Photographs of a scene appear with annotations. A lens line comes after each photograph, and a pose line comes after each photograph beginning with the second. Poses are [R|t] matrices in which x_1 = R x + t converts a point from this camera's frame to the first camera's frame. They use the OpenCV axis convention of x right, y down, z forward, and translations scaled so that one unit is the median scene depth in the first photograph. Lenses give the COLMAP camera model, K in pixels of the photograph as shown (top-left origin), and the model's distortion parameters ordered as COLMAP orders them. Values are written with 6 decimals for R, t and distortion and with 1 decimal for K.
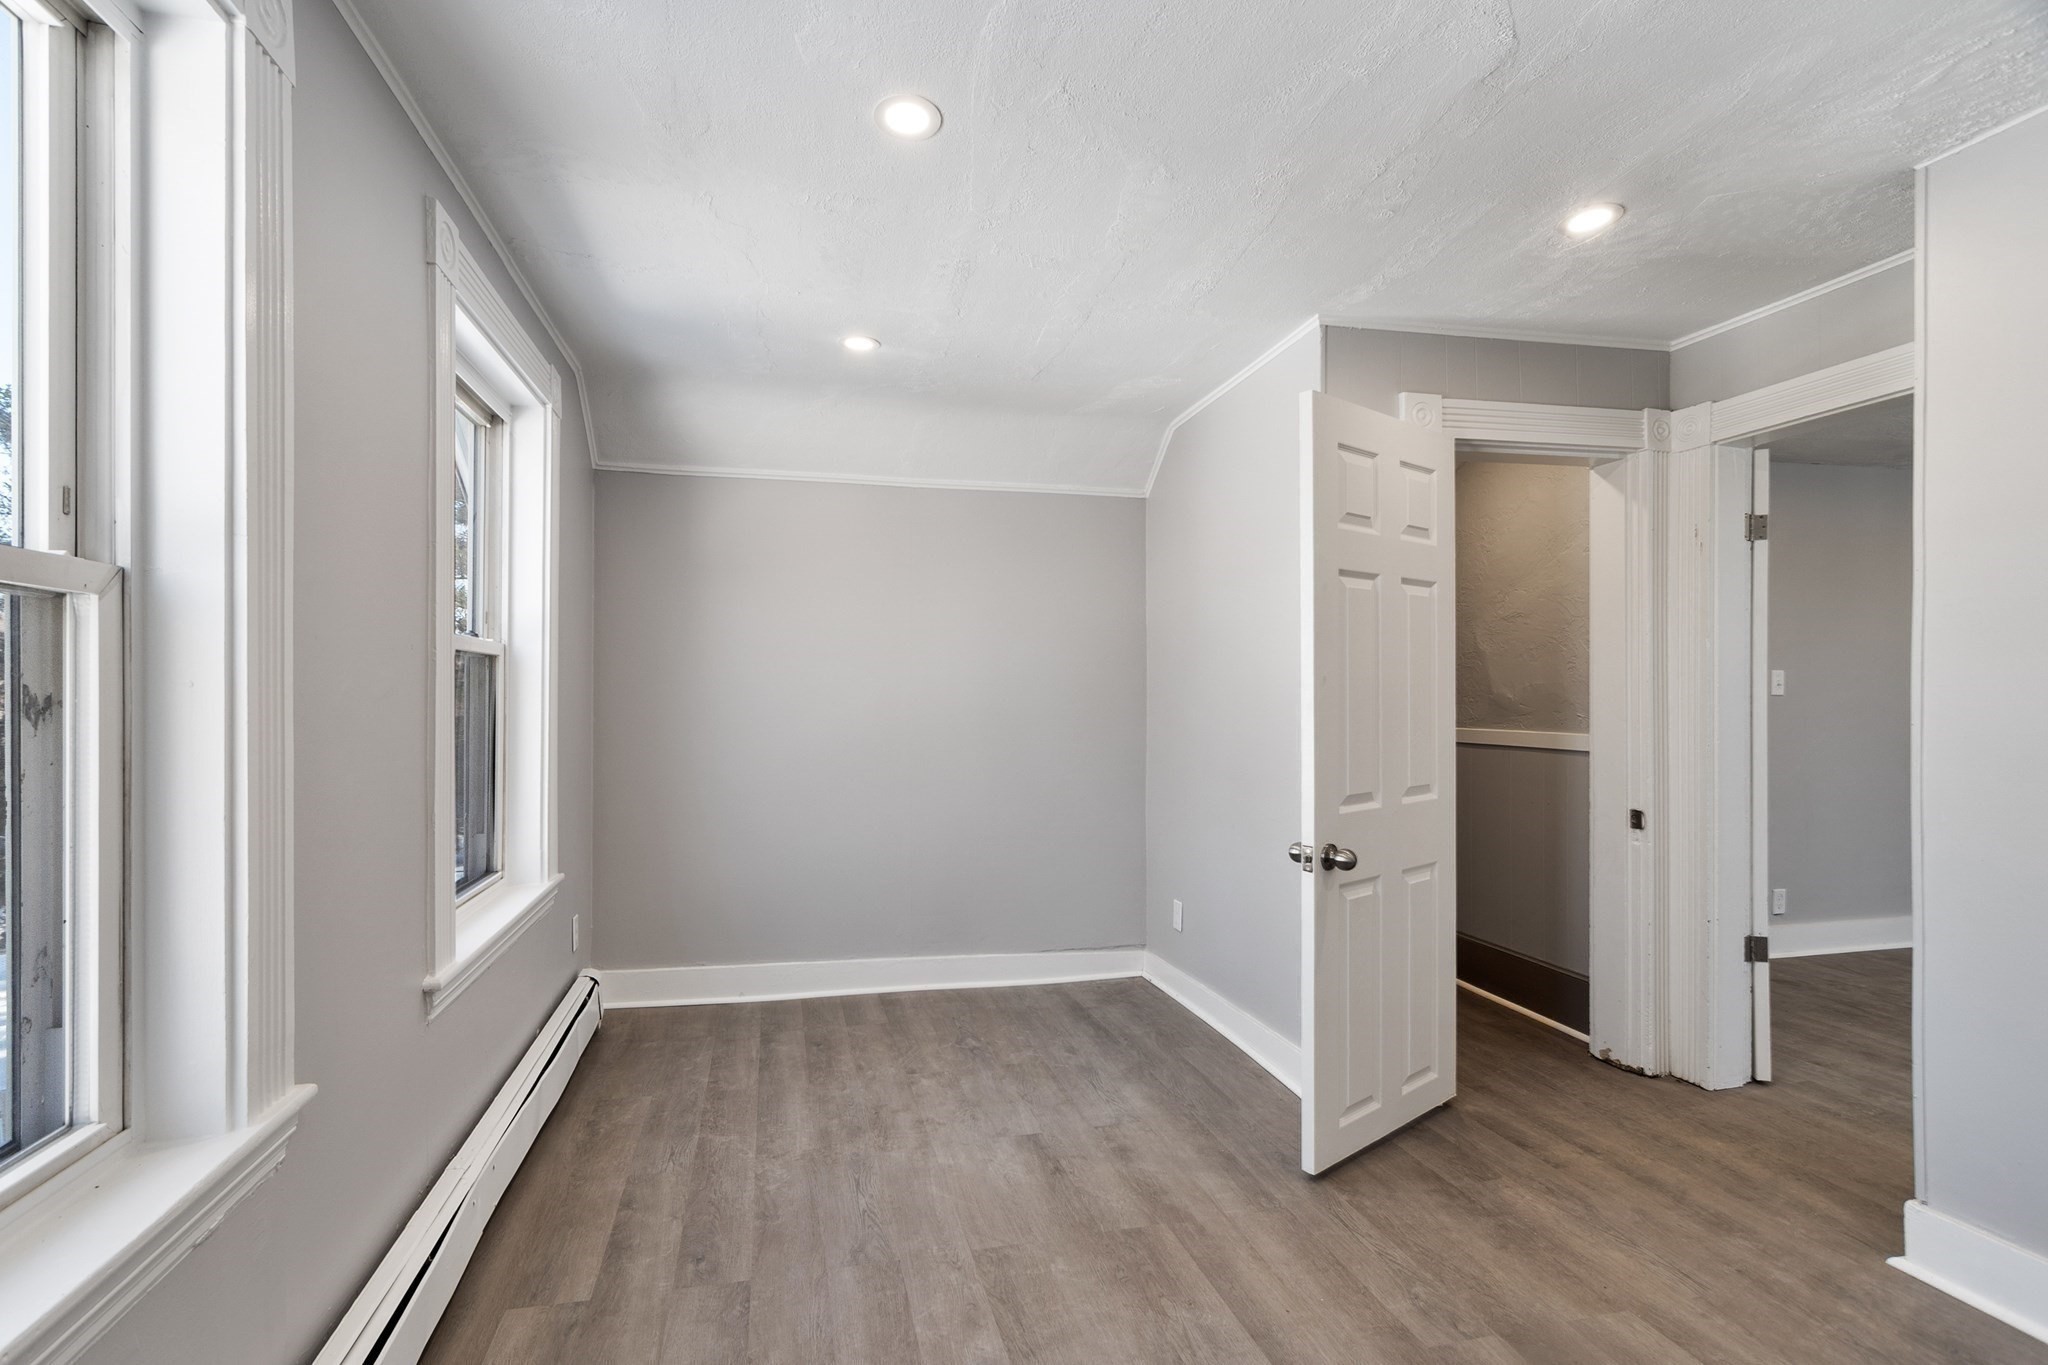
lens RADIAL K [[895.7, 0, 979.9], [0, 895.7, 708.8], [0, 0, 1]] dist [-0.001324, -0.000084]
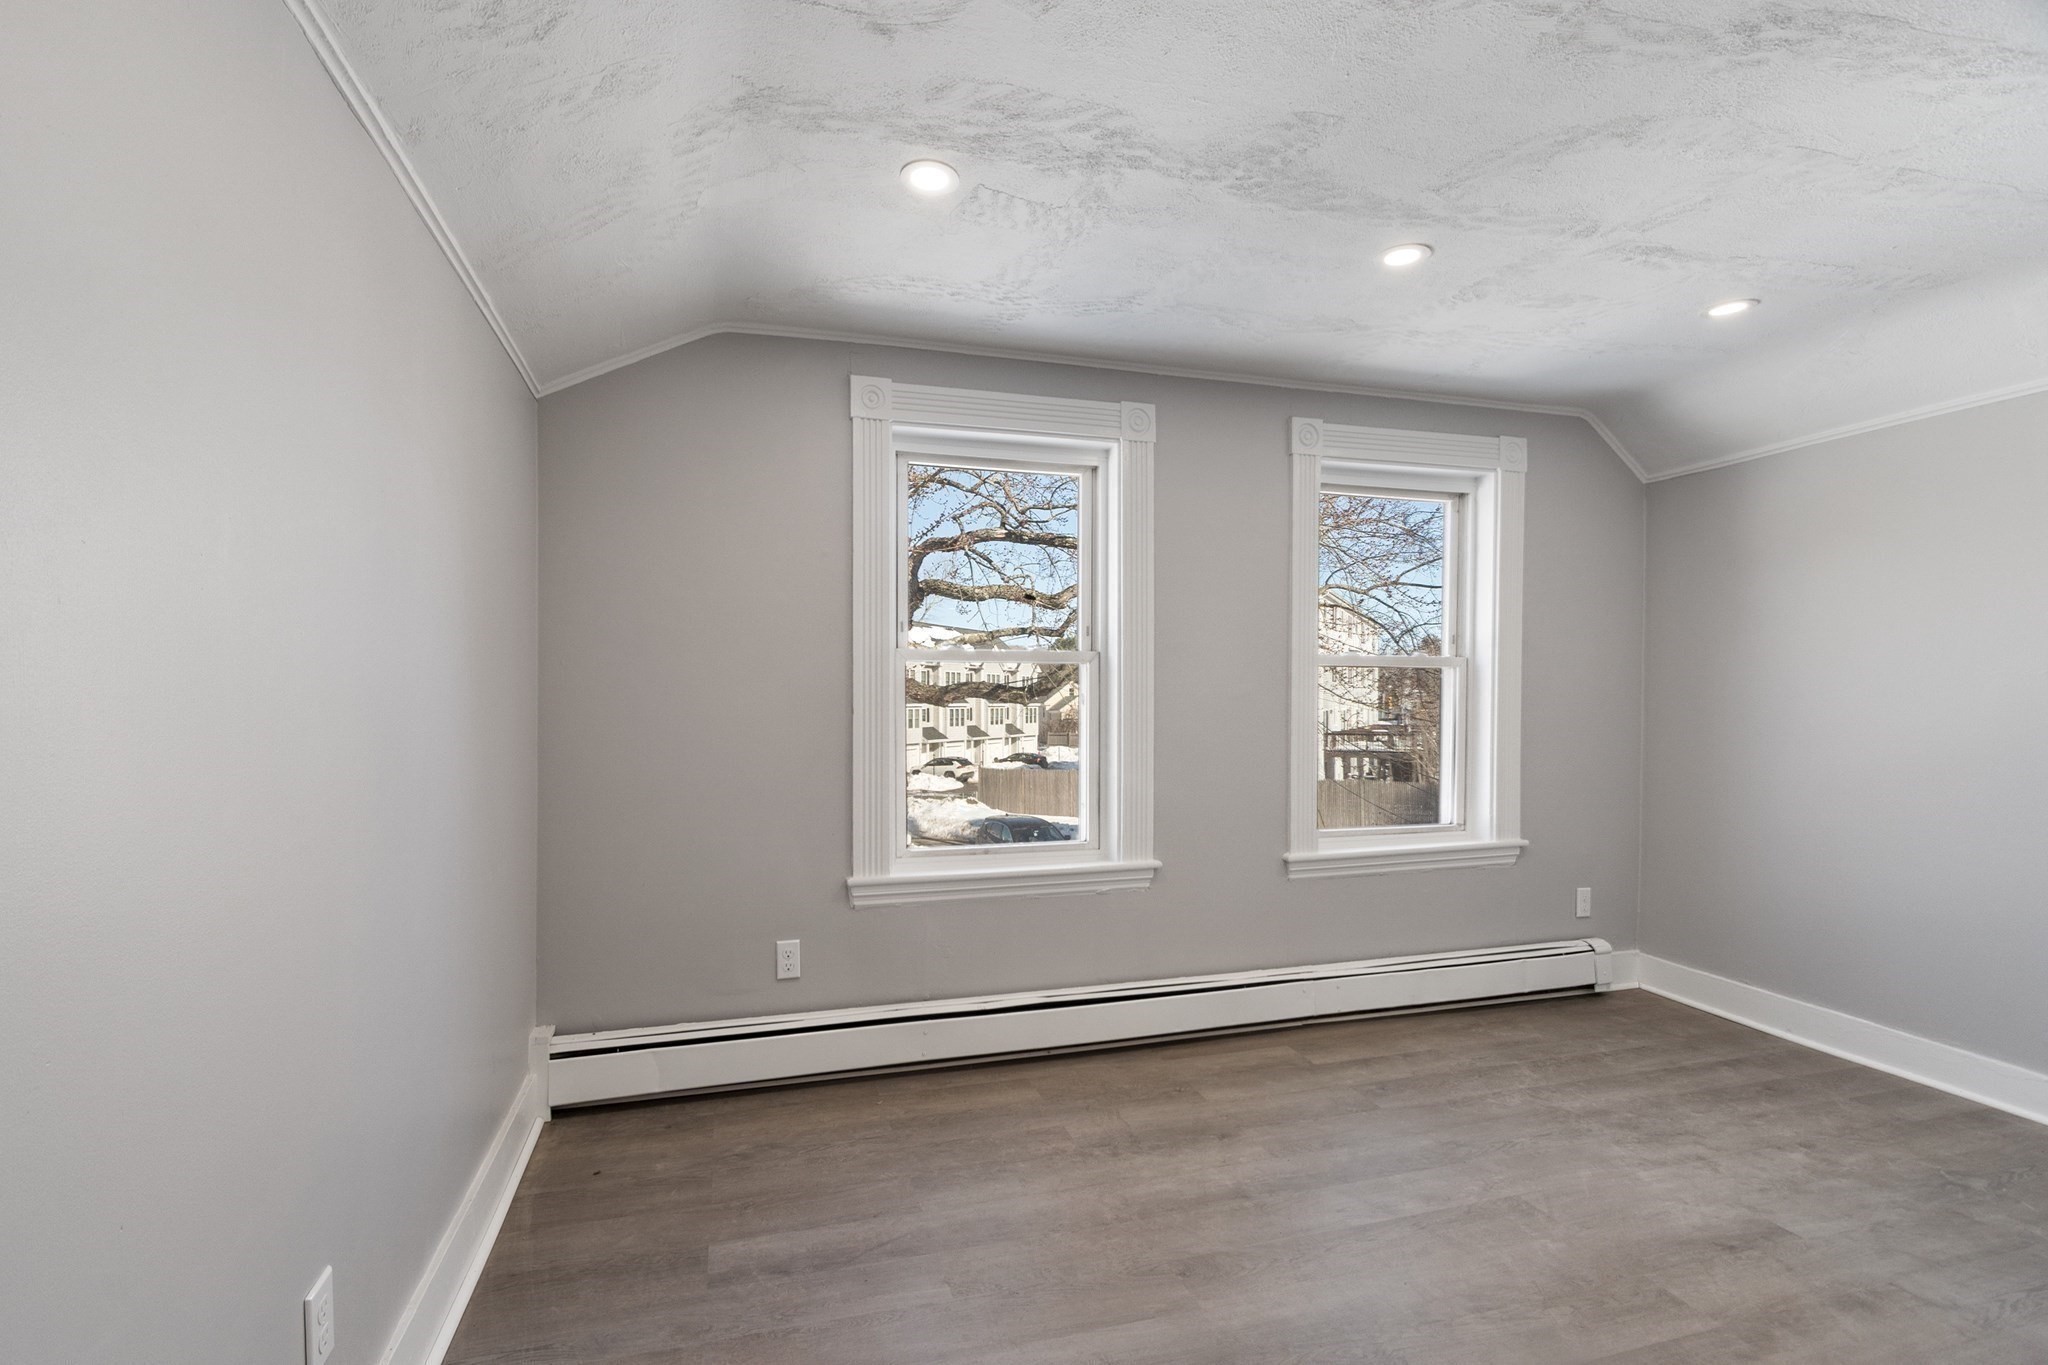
lens RADIAL K [[895.7, 0, 979.9], [0, 895.7, 708.8], [0, 0, 1]] dist [-0.001324, -0.000084]
pose [[0.049609, 0.017007, -0.998624, 0.811337], [-0.014051, 0.999768, 0.016328, -0.007722], [0.998670, 0.013221, 0.049837, 0.204096]]
